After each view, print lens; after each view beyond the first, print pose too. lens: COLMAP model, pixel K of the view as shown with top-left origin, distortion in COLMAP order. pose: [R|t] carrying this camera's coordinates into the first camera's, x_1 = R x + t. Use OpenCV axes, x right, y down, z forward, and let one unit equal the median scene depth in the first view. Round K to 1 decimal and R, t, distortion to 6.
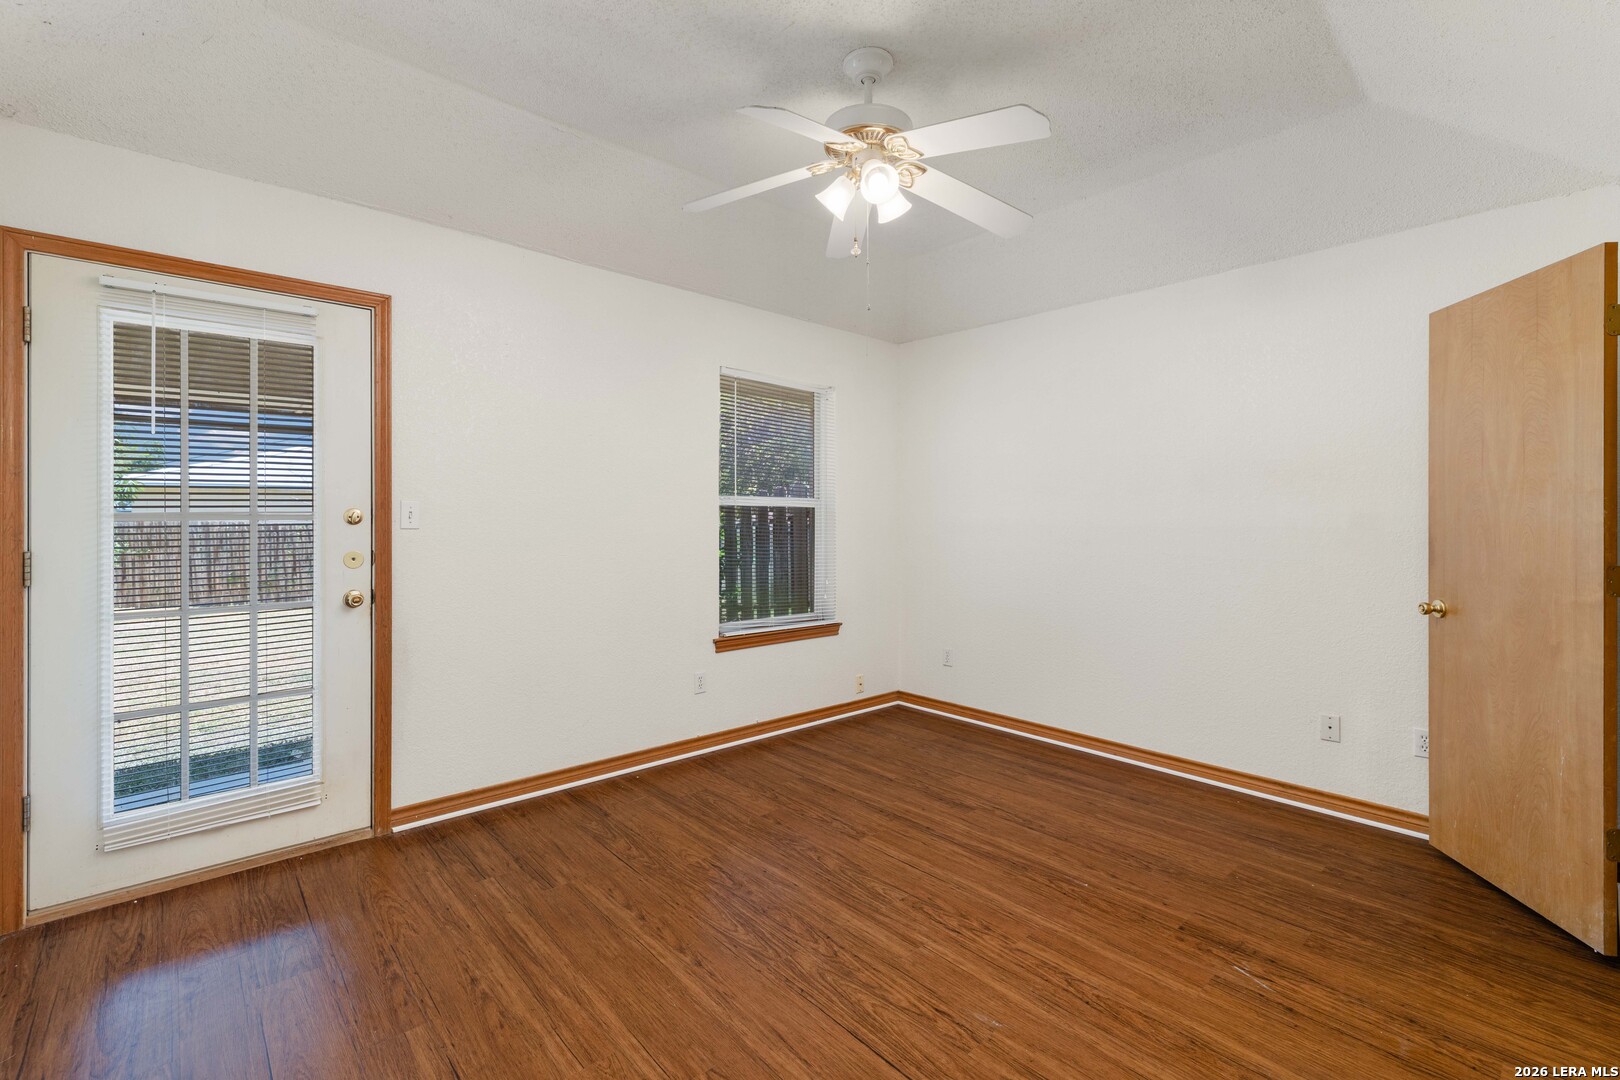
lens RADIAL K [[713.6, 0, 814.9], [0, 713.6, 517.3], [0, 0, 1]] dist [-0.001157, 0.000329]
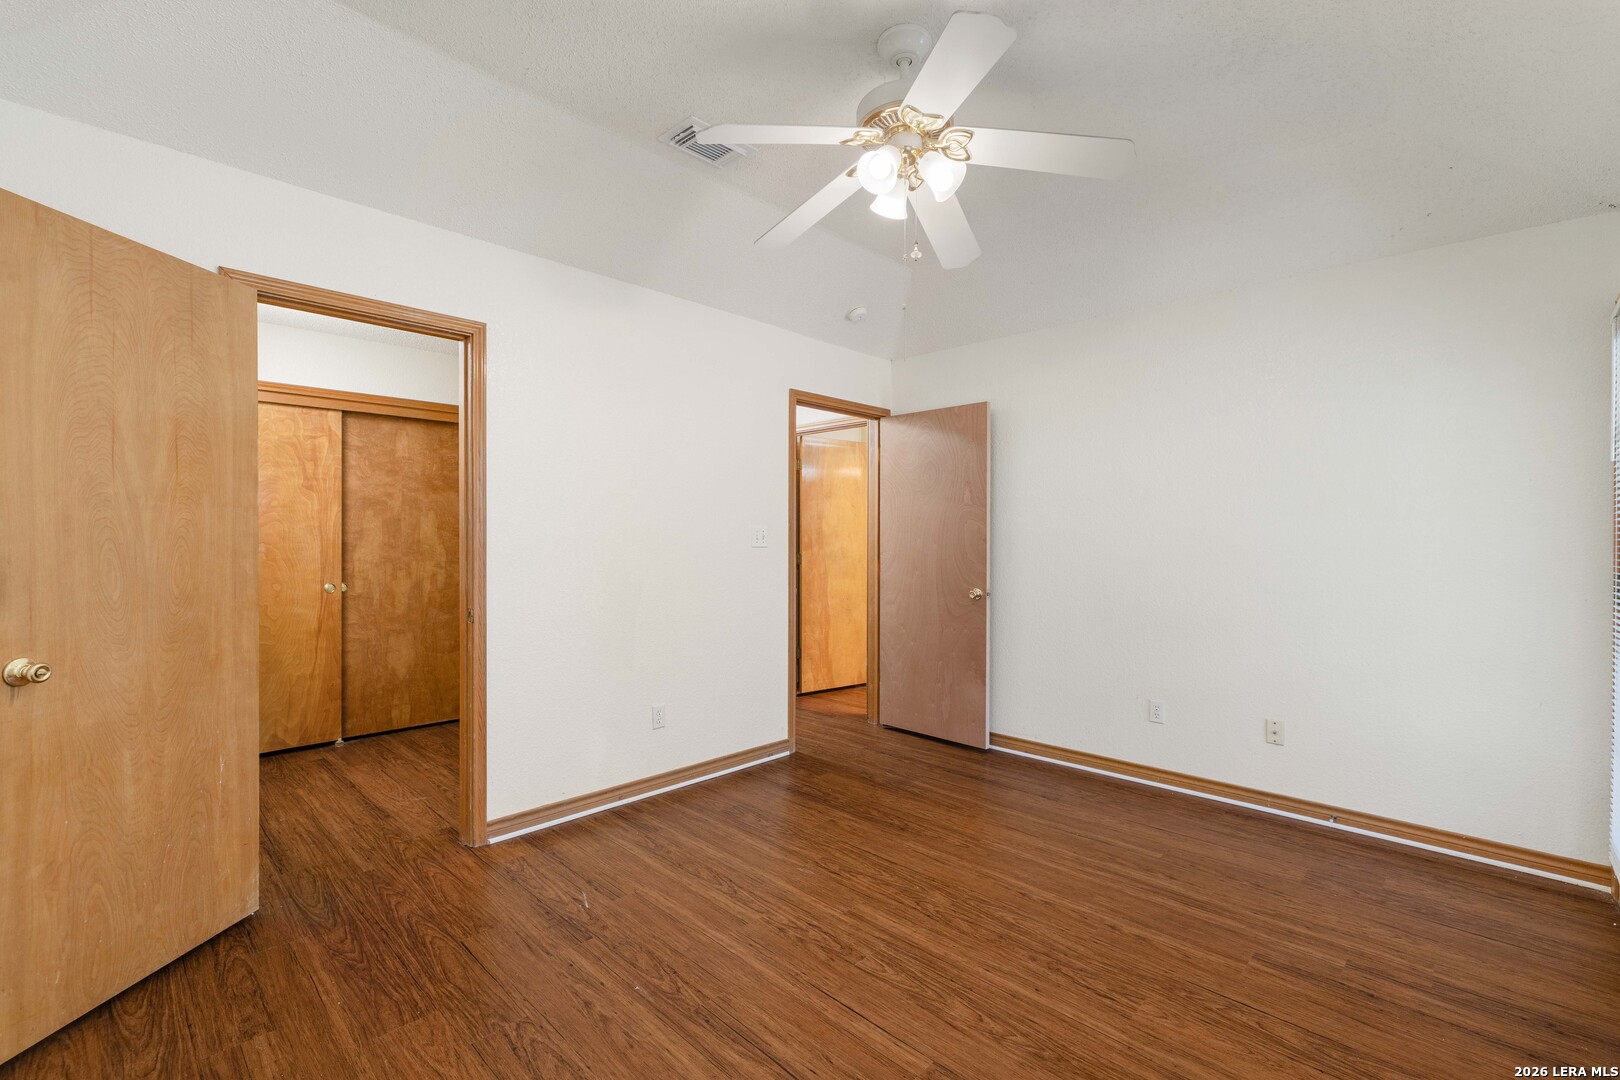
lens RADIAL K [[713.7, 0, 809.6], [0, 713.7, 532.5], [0, 0, 1]] dist [-0.000771, 0.000826]
pose [[-0.998473, -0.011387, -0.054047, 0.202500], [-0.010971, 0.999908, -0.007976, 0.002094], [0.054133, -0.007371, -0.998507, 1.576414]]
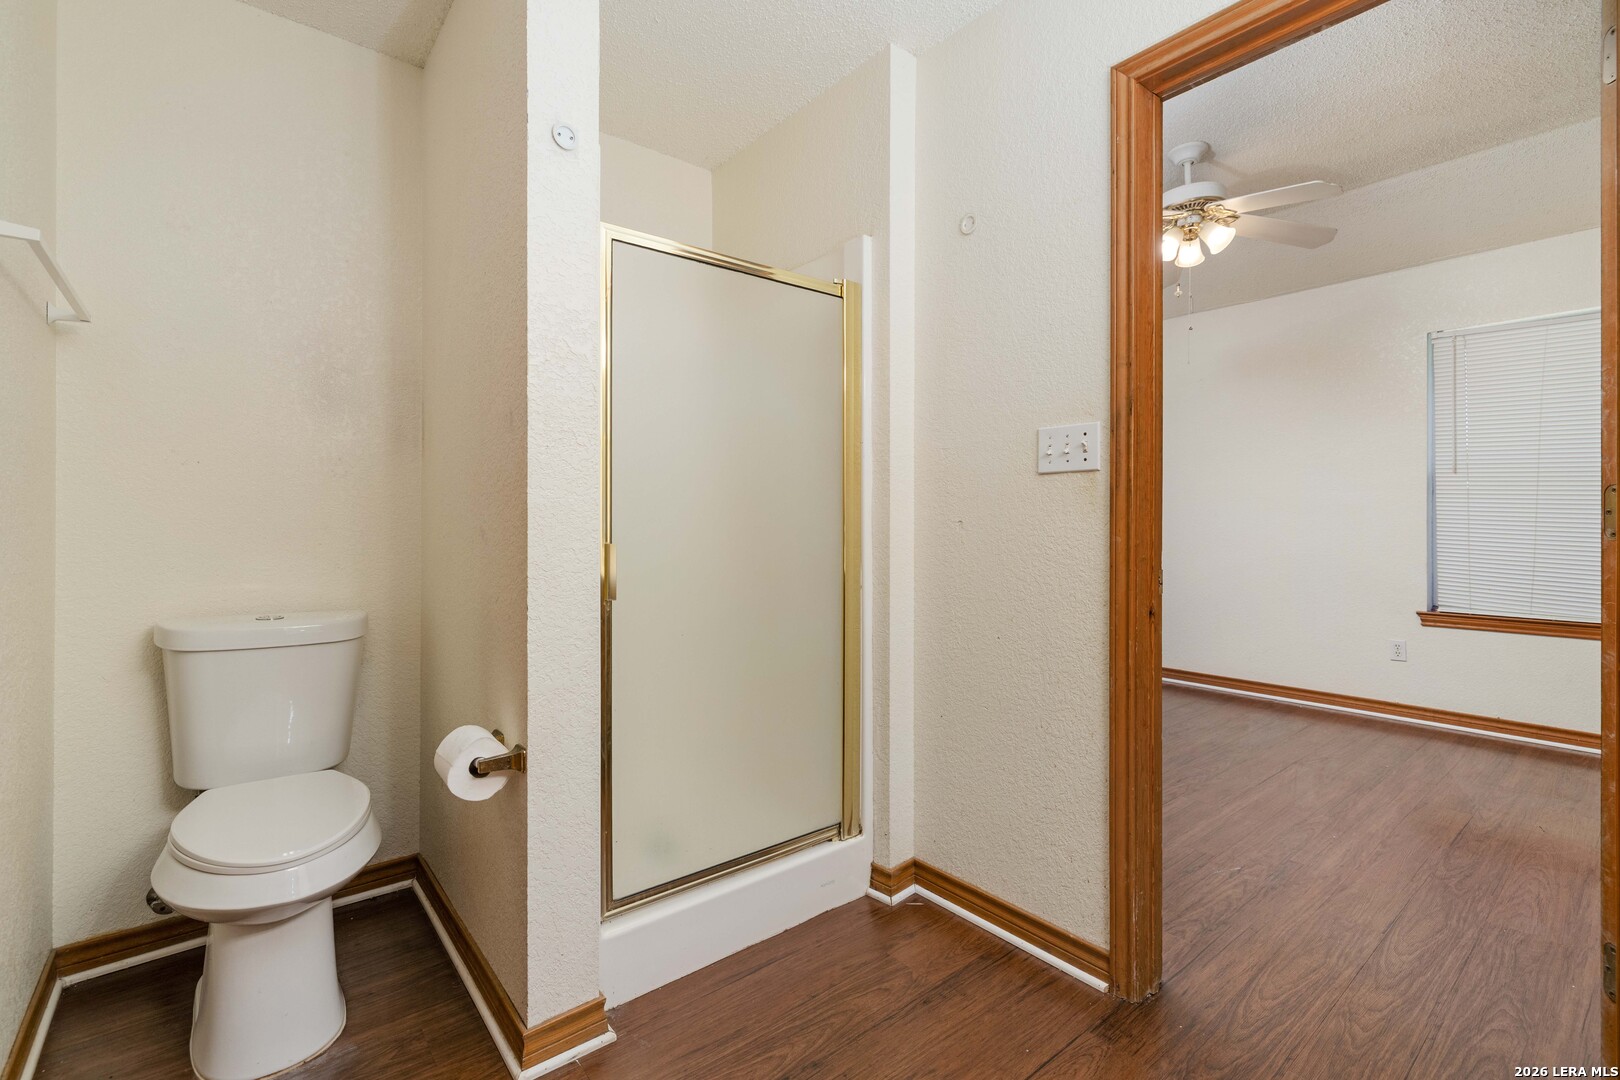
lens RADIAL K [[726.5, 0, 800.7], [0, 726.5, 511.7], [0, 0, 1]] dist [0.001297, 0.000281]
pose [[-0.053720, -0.021935, -0.998315, 1.248126], [0.005208, 0.999739, -0.022247, 0.069732], [0.998542, -0.006394, -0.053592, 0.270885]]
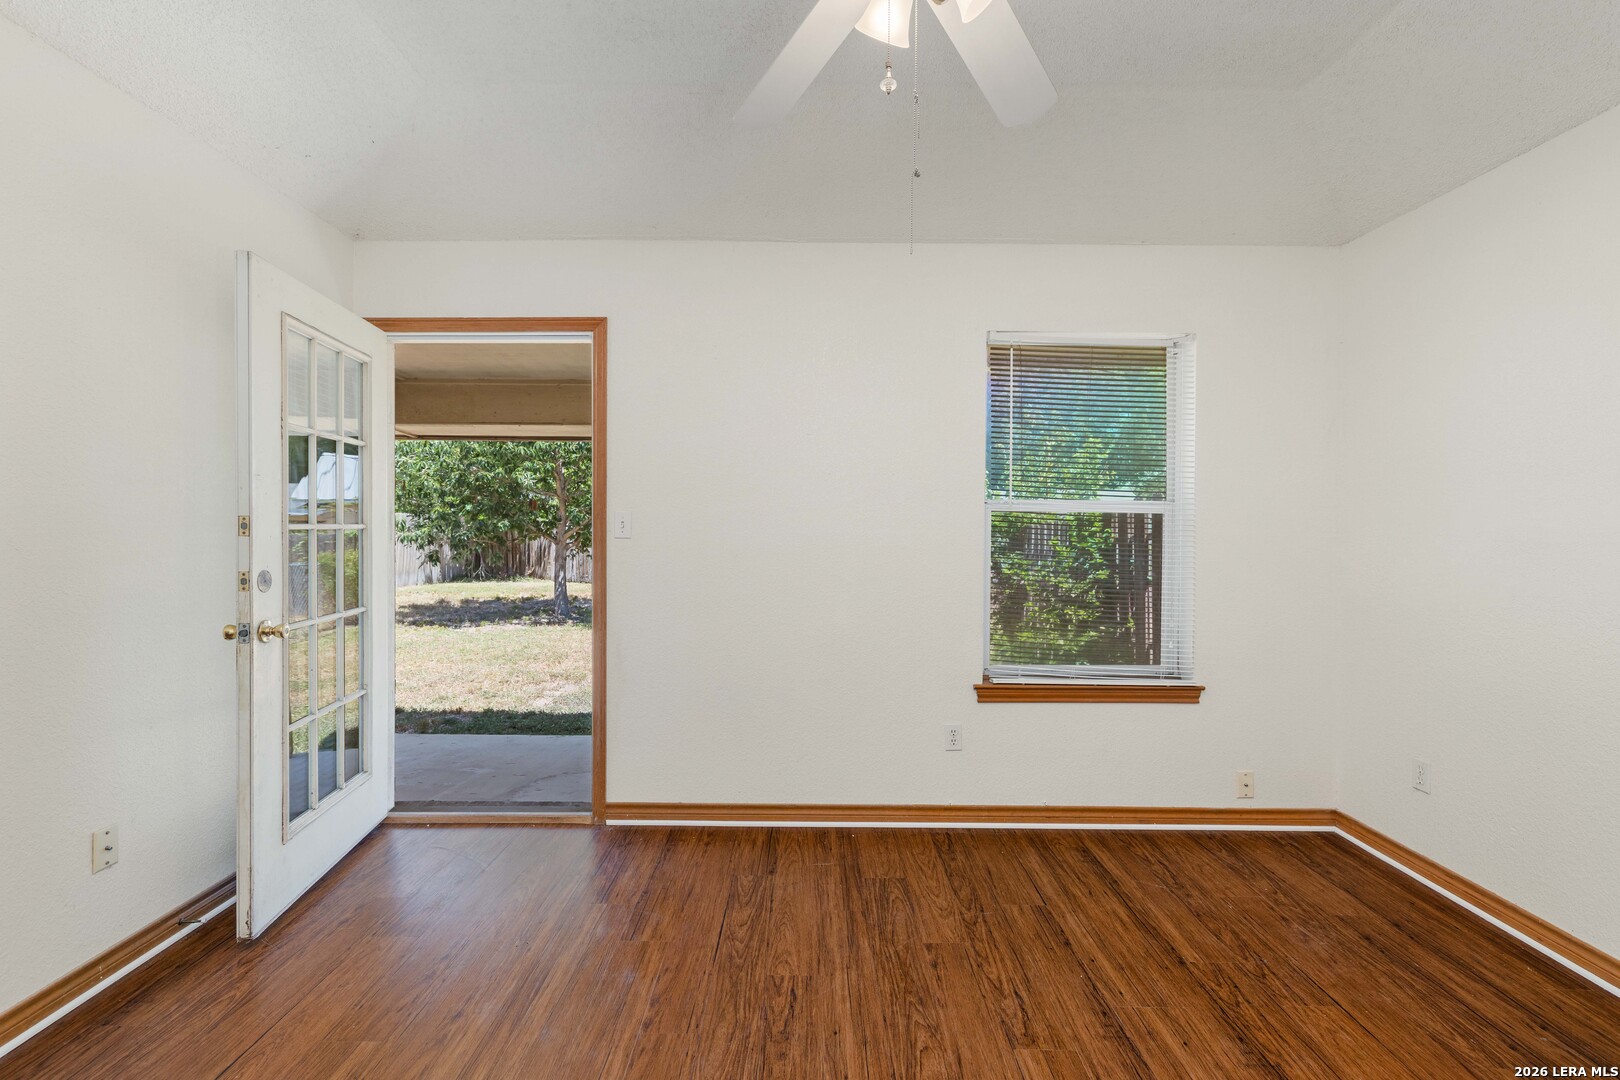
lens RADIAL K [[713.7, 0, 809.6], [0, 713.7, 532.5], [0, 0, 1]] dist [-0.000771, 0.000826]
pose [[0.739246, 0.005225, -0.673415, 0.337624], [-0.001714, 0.999981, 0.005878, 0.001351], [0.673433, -0.003191, 0.739242, 0.415332]]
